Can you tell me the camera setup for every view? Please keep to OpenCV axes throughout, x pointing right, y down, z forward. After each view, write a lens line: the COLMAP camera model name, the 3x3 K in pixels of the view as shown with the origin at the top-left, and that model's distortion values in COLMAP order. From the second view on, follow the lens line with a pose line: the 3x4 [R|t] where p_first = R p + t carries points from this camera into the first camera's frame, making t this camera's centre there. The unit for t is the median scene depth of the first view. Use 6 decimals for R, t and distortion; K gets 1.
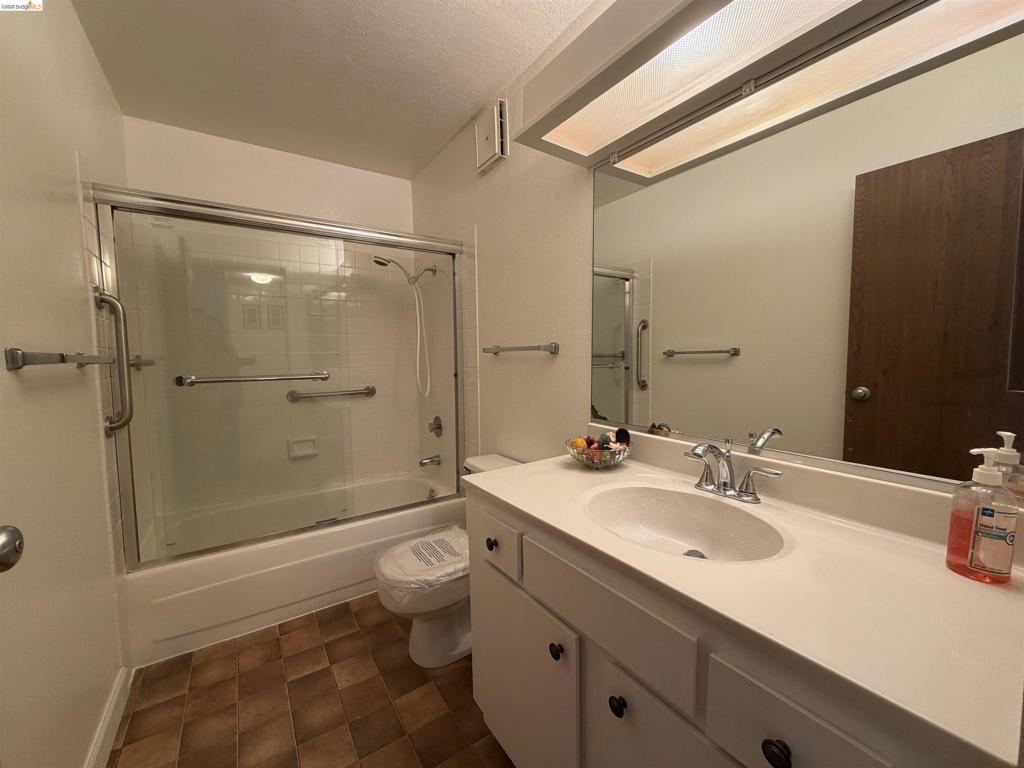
lens RADIAL K [[407.2, 0, 509.6], [0, 407.2, 384.1], [0, 0, 1]] dist [-0.000921, 0.000176]
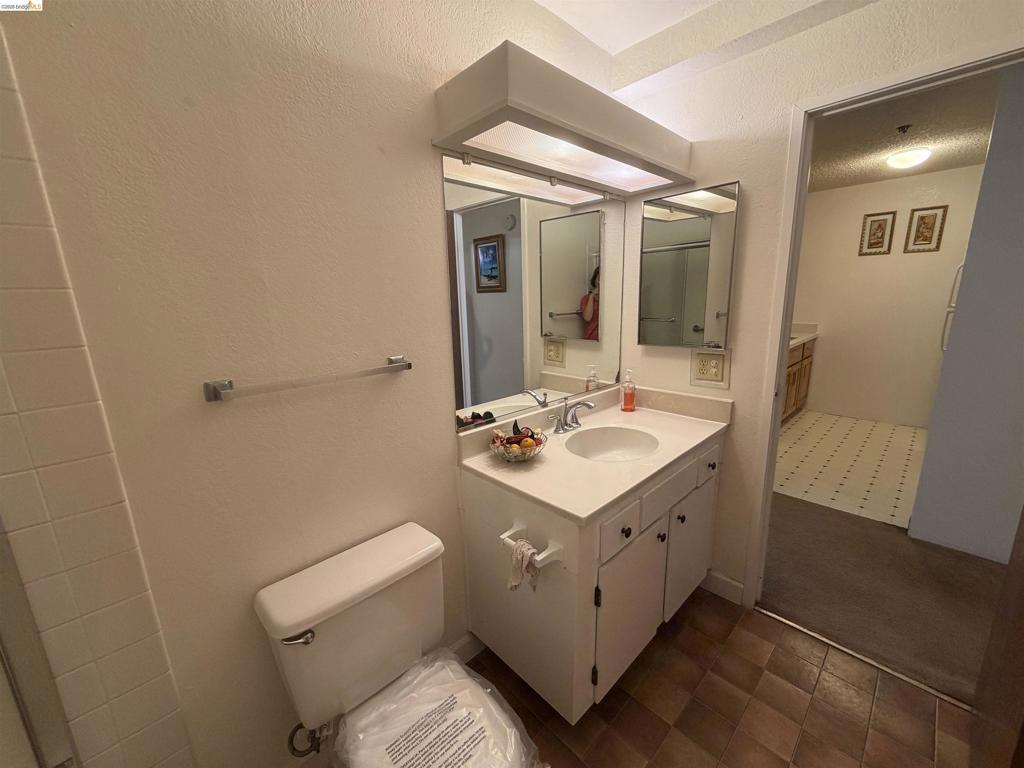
lens RADIAL K [[407.2, 0, 509.6], [0, 407.2, 384.1], [0, 0, 1]] dist [-0.000921, 0.000176]
pose [[-0.169089, -0.197731, 0.965563, -0.854041], [0.099341, 0.971261, 0.216294, -0.251569], [-0.980582, 0.132493, -0.144587, 1.200306]]
